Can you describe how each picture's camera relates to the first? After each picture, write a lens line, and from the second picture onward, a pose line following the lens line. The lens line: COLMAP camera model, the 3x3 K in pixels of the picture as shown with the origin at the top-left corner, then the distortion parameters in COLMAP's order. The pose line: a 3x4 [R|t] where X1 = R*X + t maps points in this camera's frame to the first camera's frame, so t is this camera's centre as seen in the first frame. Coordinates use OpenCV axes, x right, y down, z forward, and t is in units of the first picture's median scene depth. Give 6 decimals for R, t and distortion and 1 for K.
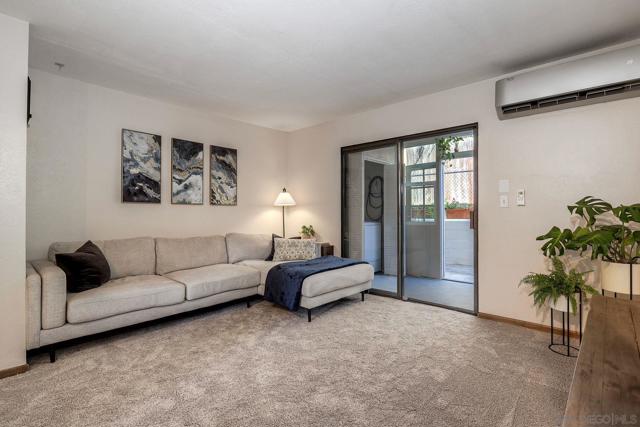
lens RADIAL K [[308.3, 0, 325.6], [0, 308.3, 214.3], [0, 0, 1]] dist [-0.000601, 0.001266]
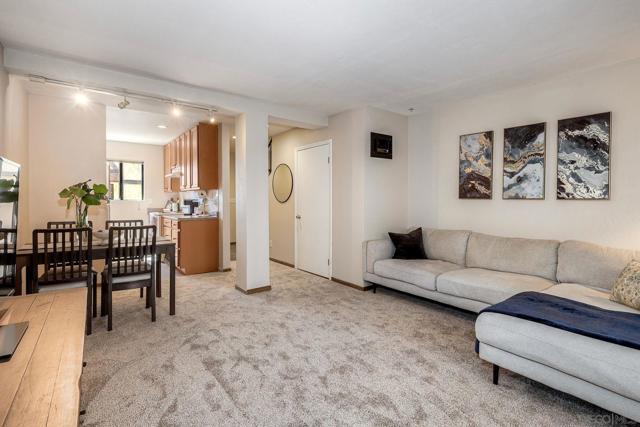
lens RADIAL K [[308.3, 0, 321.1], [0, 308.3, 208.5], [0, 0, 1]] dist [-0.000601, 0.001266]
pose [[-0.185706, 0.020280, -0.982396, 0.519192], [-0.016132, 0.999589, 0.023684, -0.019244], [0.982473, 0.020247, -0.185302, 0.621545]]
